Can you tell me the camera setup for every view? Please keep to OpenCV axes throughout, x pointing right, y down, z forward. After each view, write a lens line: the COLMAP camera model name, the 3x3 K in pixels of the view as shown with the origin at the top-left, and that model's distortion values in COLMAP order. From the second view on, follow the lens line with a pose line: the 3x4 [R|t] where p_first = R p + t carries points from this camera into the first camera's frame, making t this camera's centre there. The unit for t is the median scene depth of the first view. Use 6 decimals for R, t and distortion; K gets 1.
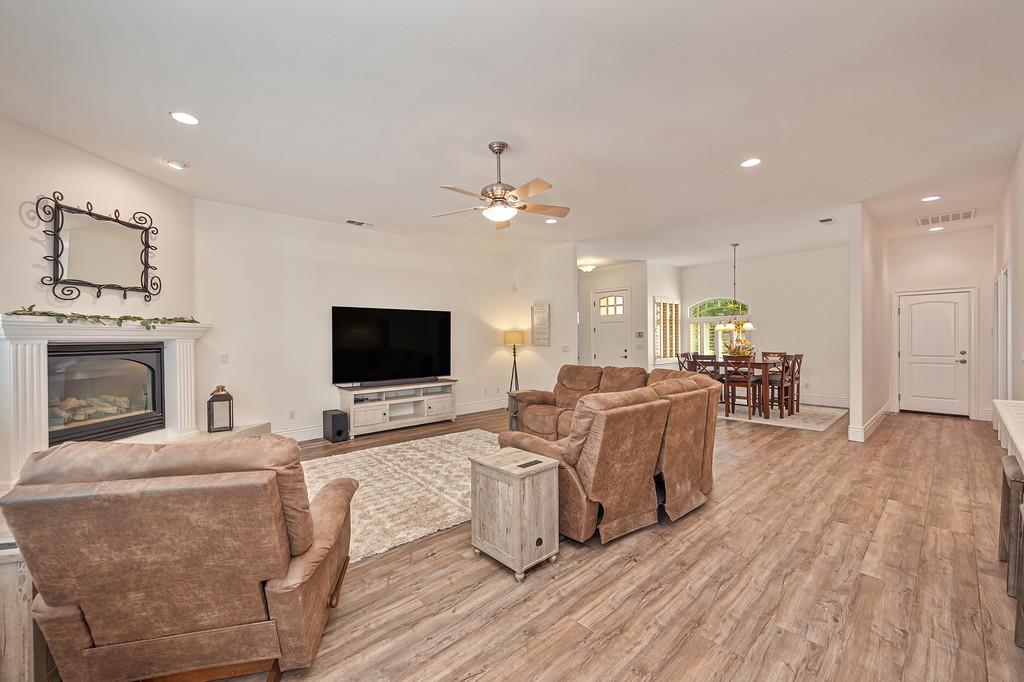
lens RADIAL K [[405.2, 0, 510.4], [0, 405.2, 340.0], [0, 0, 1]] dist [-0.002040, 0.000571]
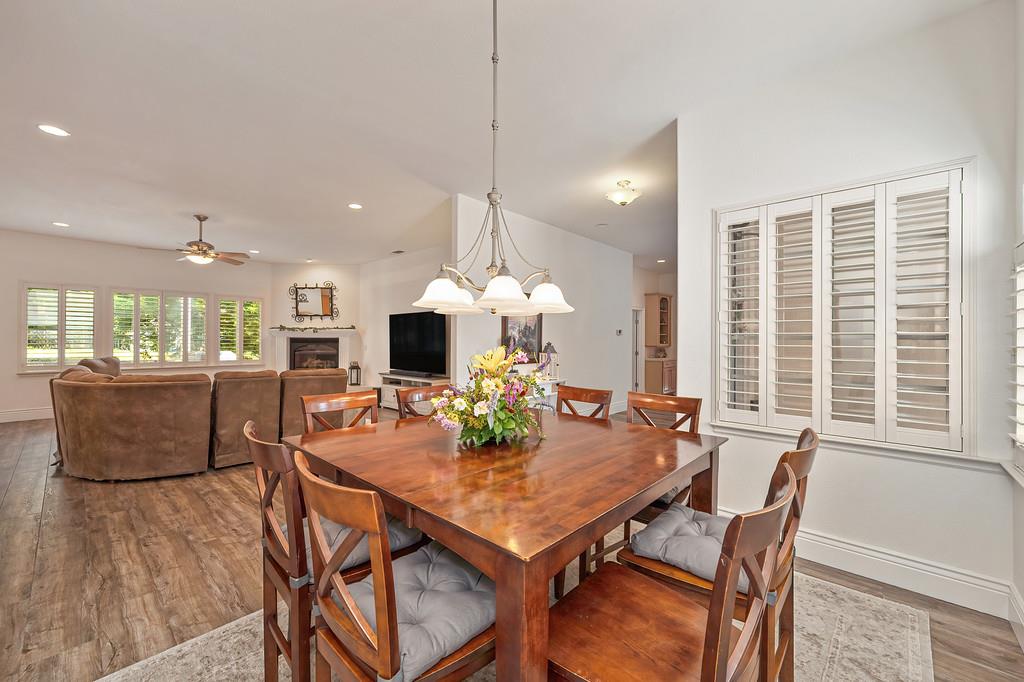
lens RADIAL K [[405.2, 0, 500.9], [0, 405.2, 350.1], [0, 0, 1]] dist [-0.002040, 0.000571]
pose [[0.071741, 0.036248, -0.996764, 1.477831], [-0.008699, 0.999324, 0.035715, -0.018313], [0.997385, 0.006108, 0.072008, 1.852496]]
